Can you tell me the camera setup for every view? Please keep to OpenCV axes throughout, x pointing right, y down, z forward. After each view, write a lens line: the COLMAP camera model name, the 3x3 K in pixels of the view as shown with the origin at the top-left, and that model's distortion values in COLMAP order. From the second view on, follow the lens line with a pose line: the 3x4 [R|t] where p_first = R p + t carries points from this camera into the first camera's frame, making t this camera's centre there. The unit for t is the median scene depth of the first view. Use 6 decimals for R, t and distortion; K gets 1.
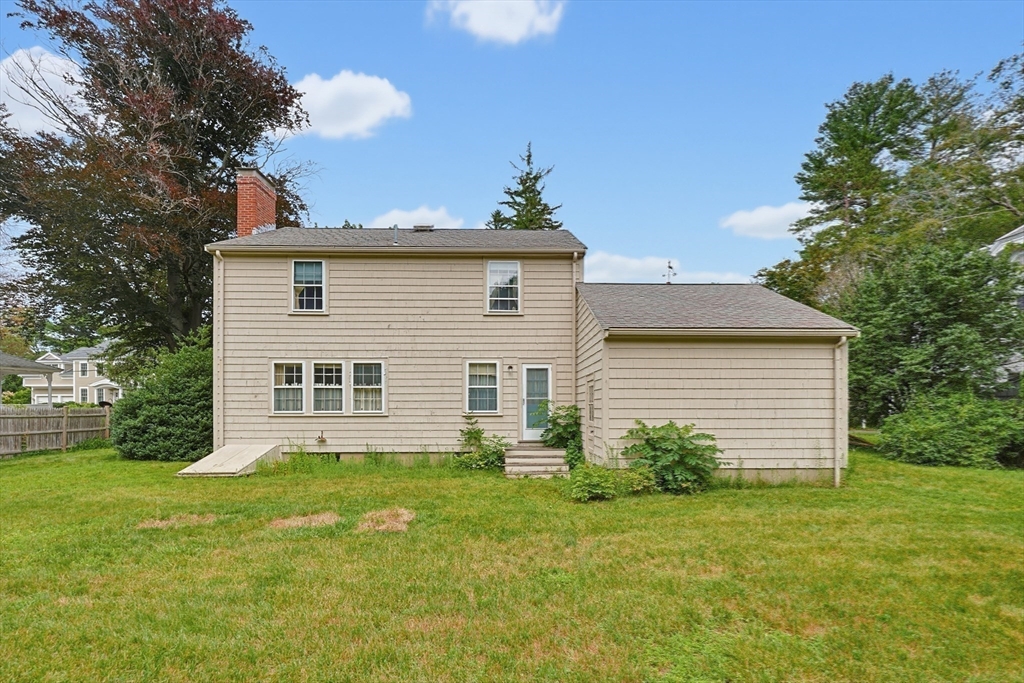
lens RADIAL K [[456.8, 0, 552.4], [0, 456.8, 403.4], [0, 0, 1]] dist [0.003880, -0.000872]
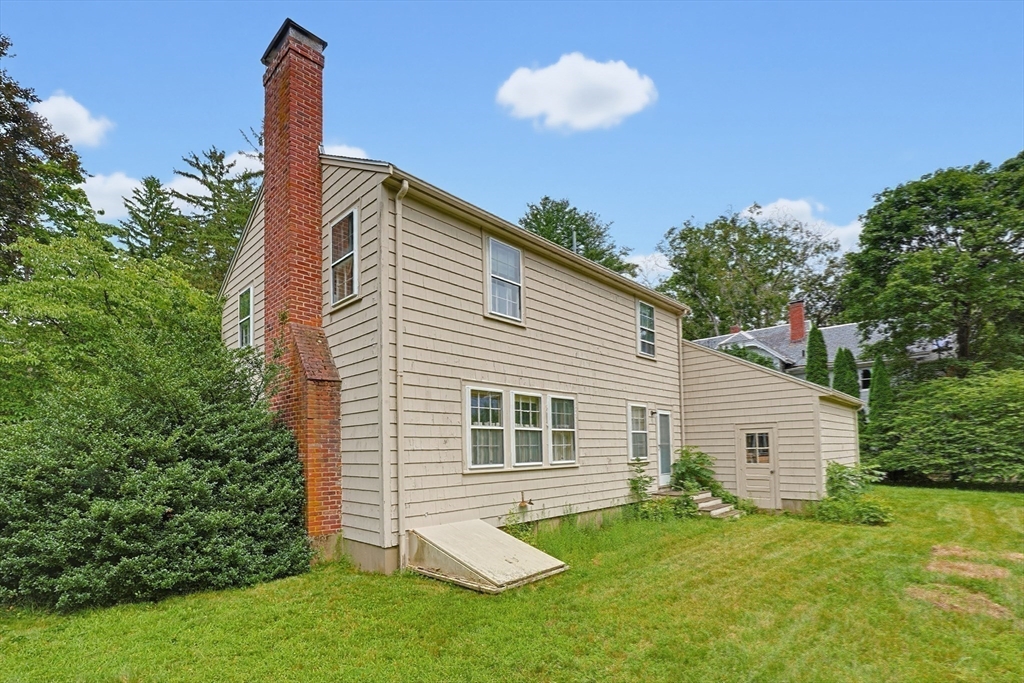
lens RADIAL K [[456.8, 0, 532.7], [0, 456.8, 426.6], [0, 0, 1]] dist [0.003880, -0.000872]
pose [[0.720920, 0.024082, 0.692600, -0.971524], [0.003495, 0.999257, -0.038383, -0.011660], [-0.693010, 0.030092, 0.720300, 0.480591]]
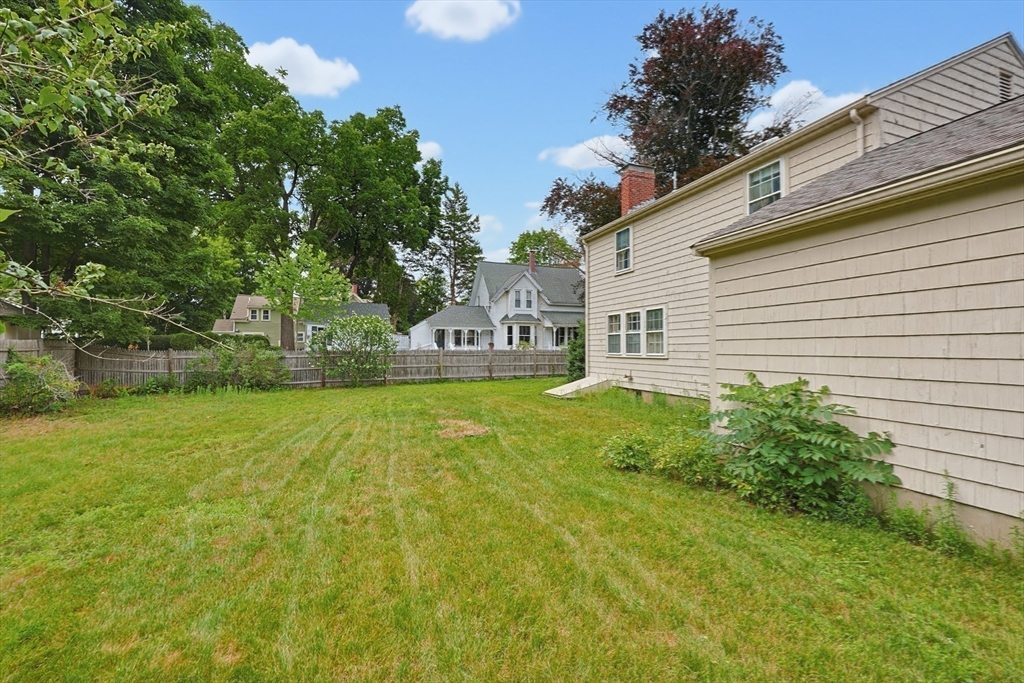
lens RADIAL K [[456.8, 0, 519.0], [0, 456.8, 335.9], [0, 0, 1]] dist [0.003880, -0.000872]
pose [[0.330912, -0.026545, -0.943288, 0.505372], [0.011977, 0.999642, -0.023930, -0.003161], [0.943586, -0.003379, 0.331111, 0.339893]]
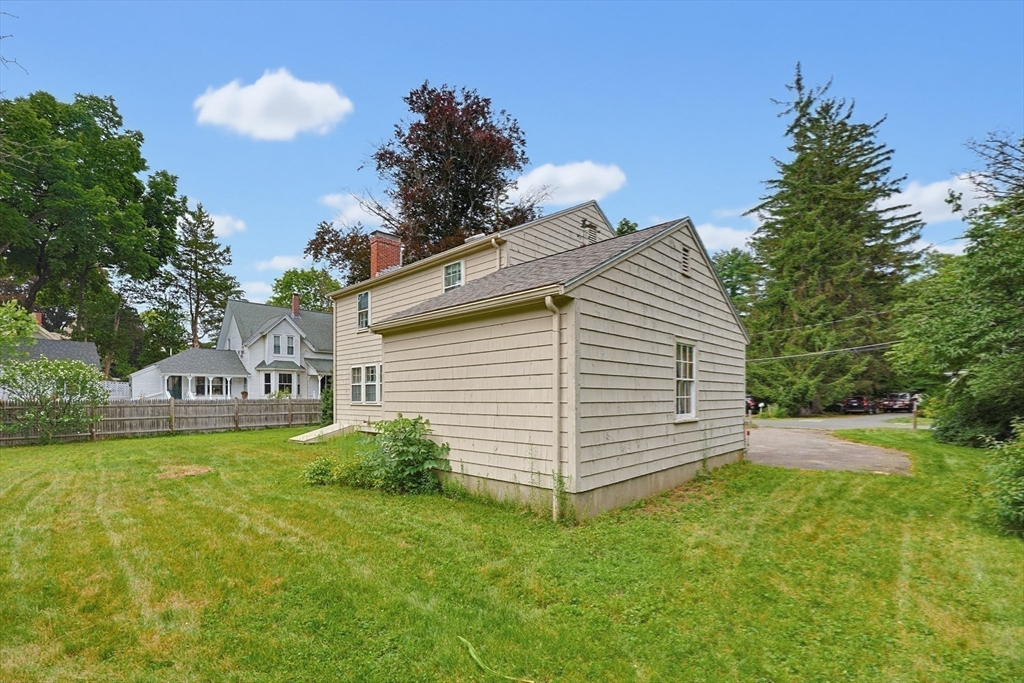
lens RADIAL K [[456.8, 0, 508.7], [0, 456.8, 393.6], [0, 0, 1]] dist [0.003880, -0.000872]
pose [[0.710841, -0.008326, -0.703304, 0.736499], [0.013868, 0.999901, 0.002179, -0.003717], [0.703216, -0.011302, 0.710886, 0.327901]]
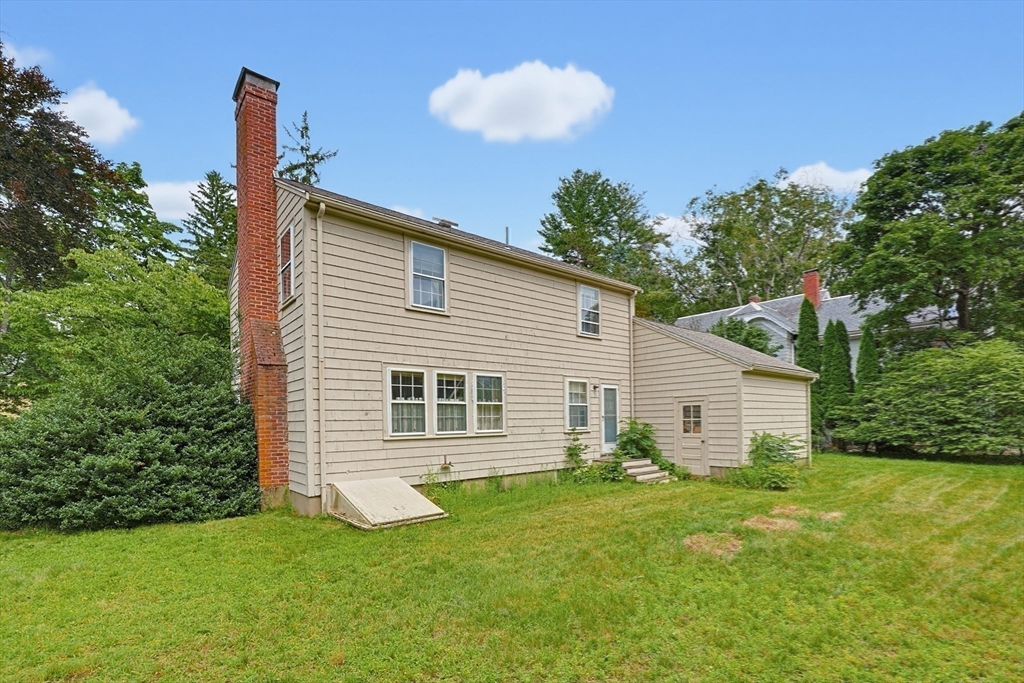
lens RADIAL K [[456.8, 0, 539.6], [0, 456.8, 414.0], [0, 0, 1]] dist [0.003880, -0.000872]
pose [[0.786965, 0.000848, 0.616998, -0.873882], [0.004298, 0.999967, -0.006856, -0.008490], [-0.616983, 0.008047, 0.786935, 0.241685]]
